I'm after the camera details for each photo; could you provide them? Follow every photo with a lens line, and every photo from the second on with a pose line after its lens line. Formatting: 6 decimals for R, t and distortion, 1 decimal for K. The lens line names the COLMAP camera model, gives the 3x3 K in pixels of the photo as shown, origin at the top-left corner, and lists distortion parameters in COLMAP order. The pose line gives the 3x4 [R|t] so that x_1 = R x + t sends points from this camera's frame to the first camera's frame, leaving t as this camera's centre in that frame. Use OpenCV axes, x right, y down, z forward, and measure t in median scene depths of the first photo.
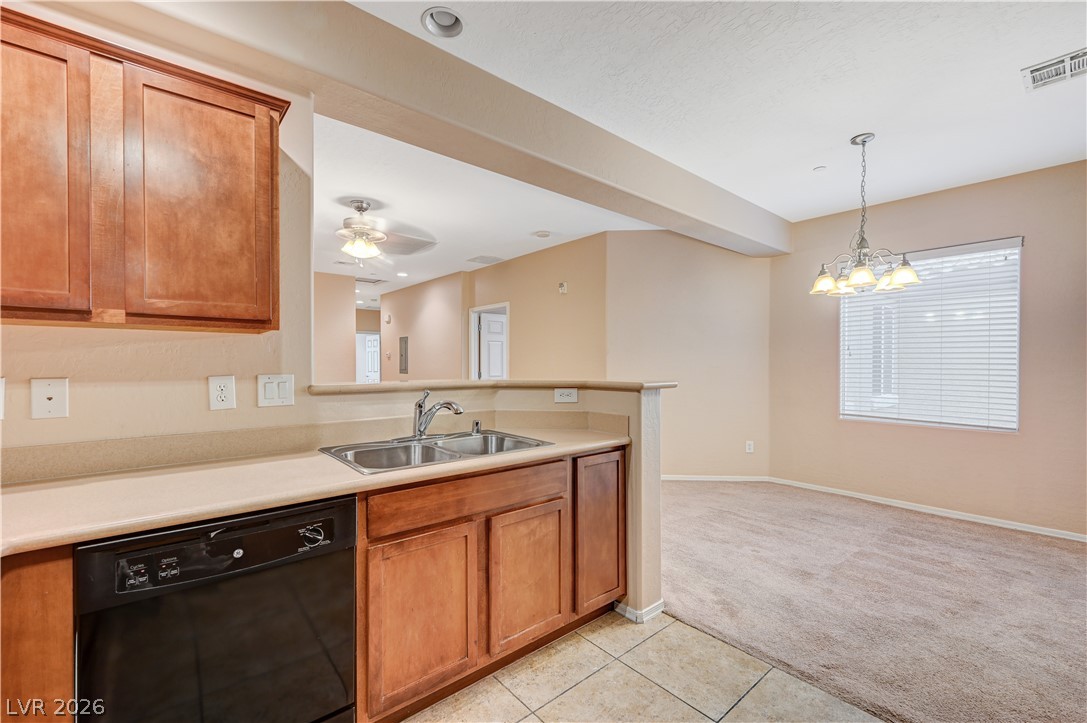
lens RADIAL K [[458.4, 0, 547.5], [0, 458.4, 366.7], [0, 0, 1]] dist [0.004434, 0.000493]
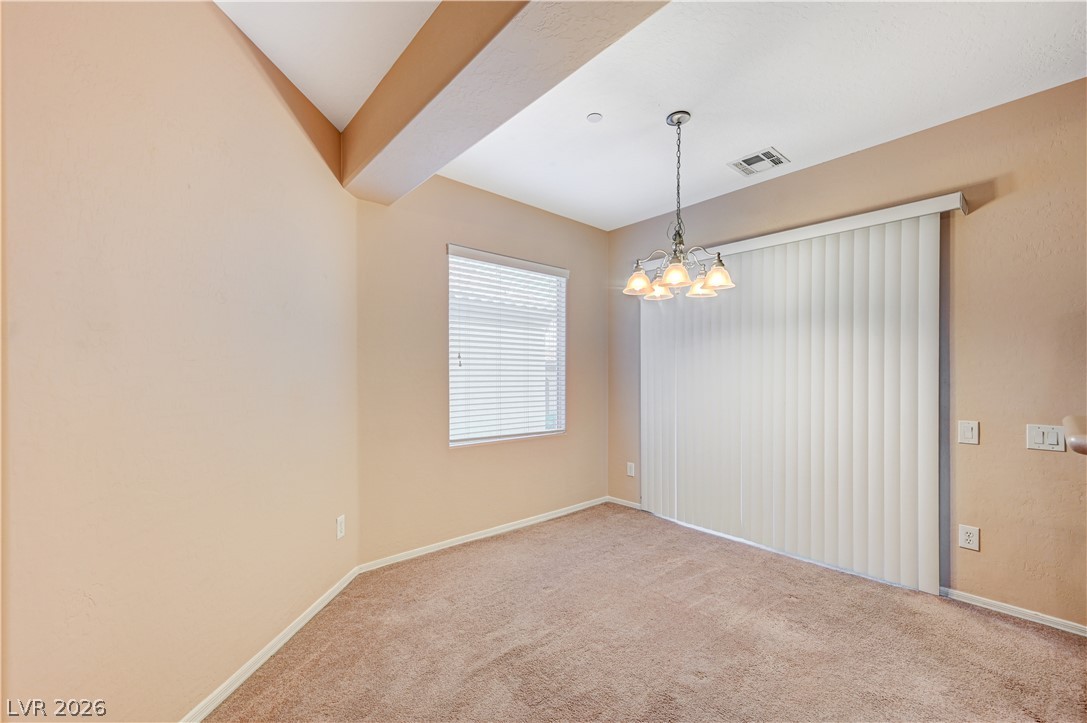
lens RADIAL K [[436.6, 0, 544.4], [0, 436.6, 379.4], [0, 0, 1]] dist [0.003127, 0.000711]
pose [[-0.009673, -0.012441, 0.999876, -0.140418], [0.005895, 0.999905, 0.012498, -0.013472], [-0.999936, 0.006016, -0.009599, 1.252725]]
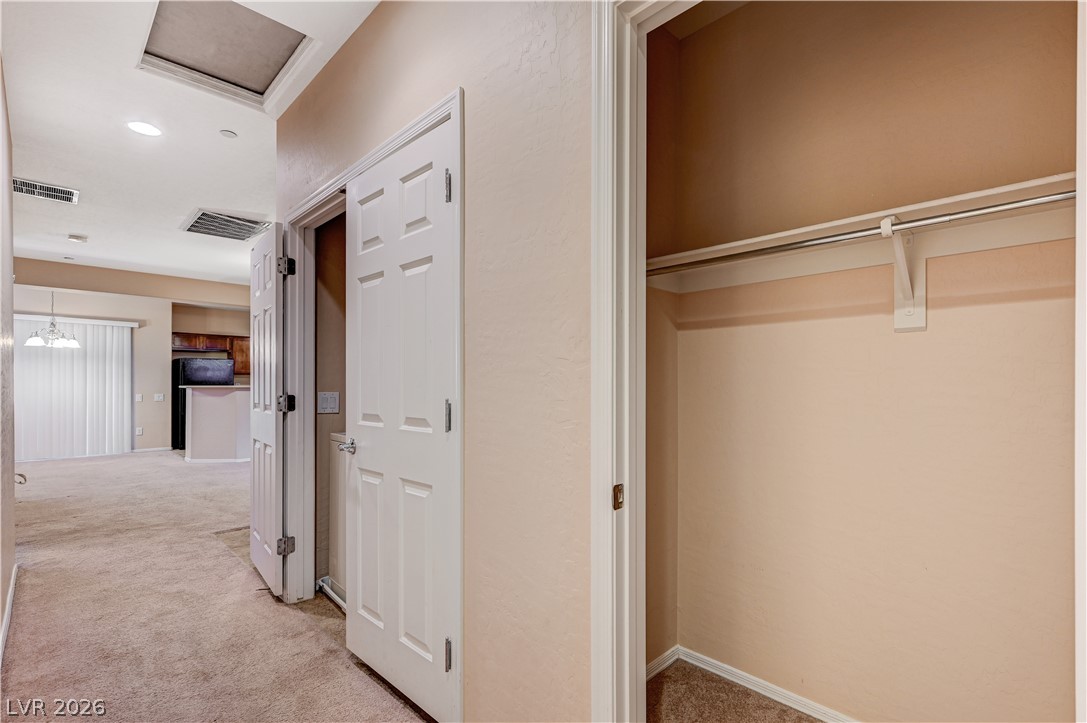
lens RADIAL K [[492.2, 0, 561.8], [0, 492.2, 386.9], [0, 0, 1]] dist [0.000077, 0.001010]
pose [[-0.995526, -0.001631, -0.094473, -1.545418], [-0.002876, 0.999911, 0.013046, -0.008411], [0.094443, 0.013259, -0.995442, 3.594288]]
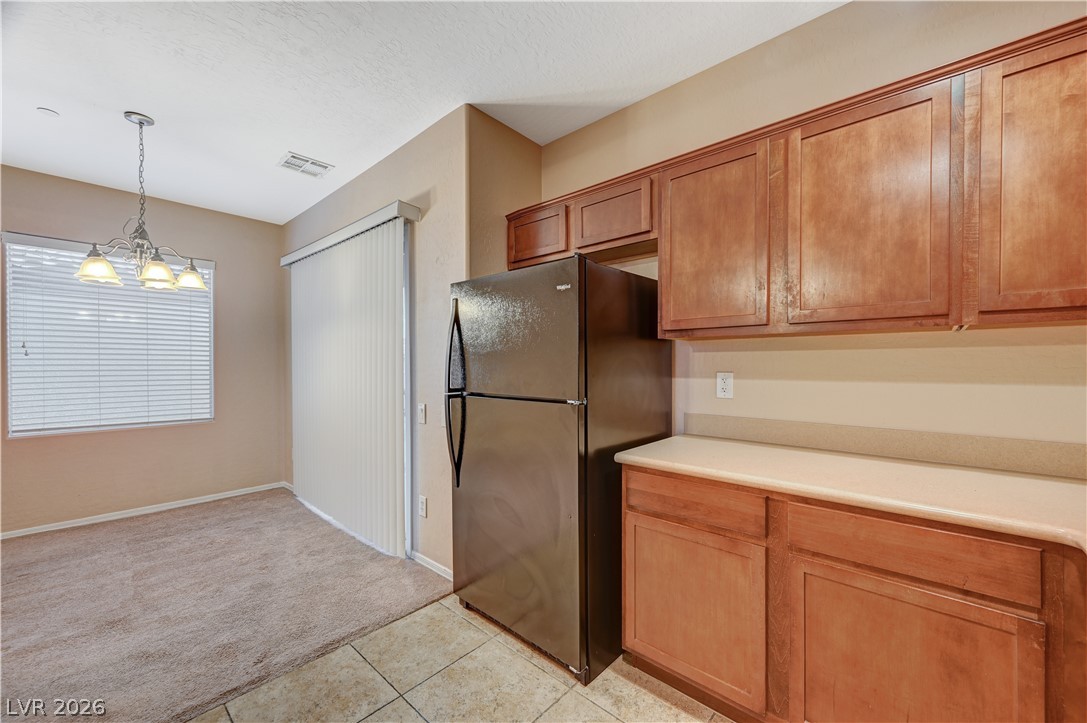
lens RADIAL K [[436.6, 0, 543.6], [0, 436.6, 366.5], [0, 0, 1]] dist [0.003127, 0.000711]
pose [[-0.119451, -0.007359, 0.992813, -0.277064], [0.009840, 0.999915, 0.008596, -0.003357], [-0.992791, 0.010796, -0.119369, 0.310779]]
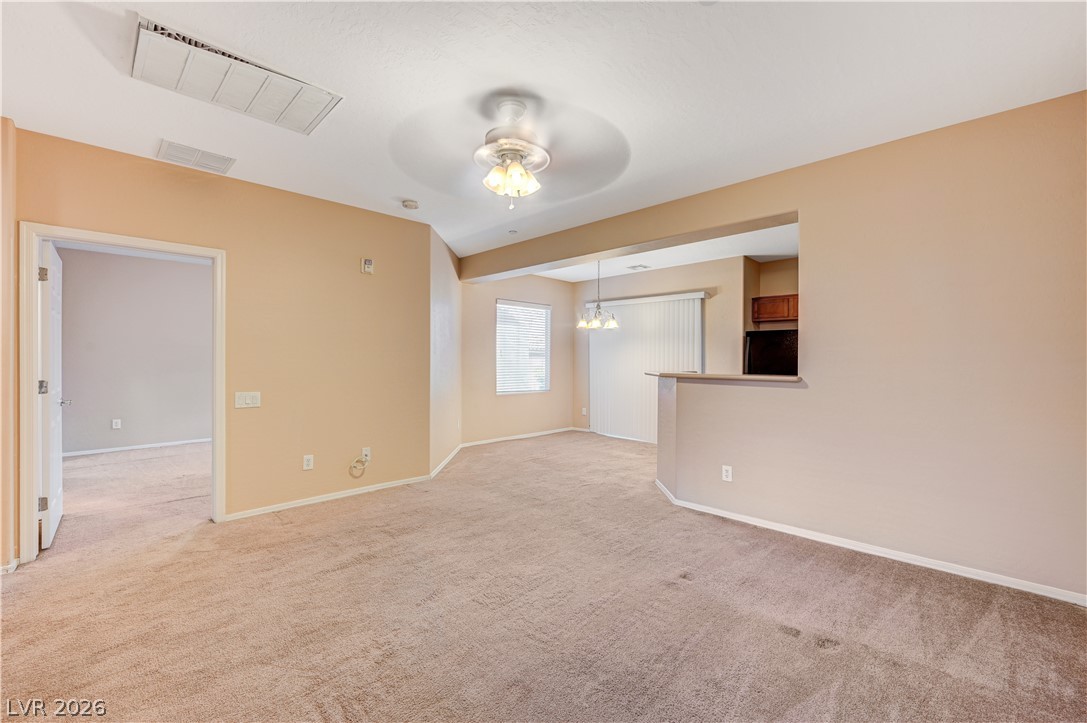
lens RADIAL K [[458.4, 0, 542.6], [0, 458.4, 359.0], [0, 0, 1]] dist [0.004434, 0.000493]
pose [[-0.074761, 0.000678, 0.997201, -1.454975], [0.001405, 0.999999, -0.000575, -0.018317], [-0.997200, 0.001358, -0.074762, 1.416672]]
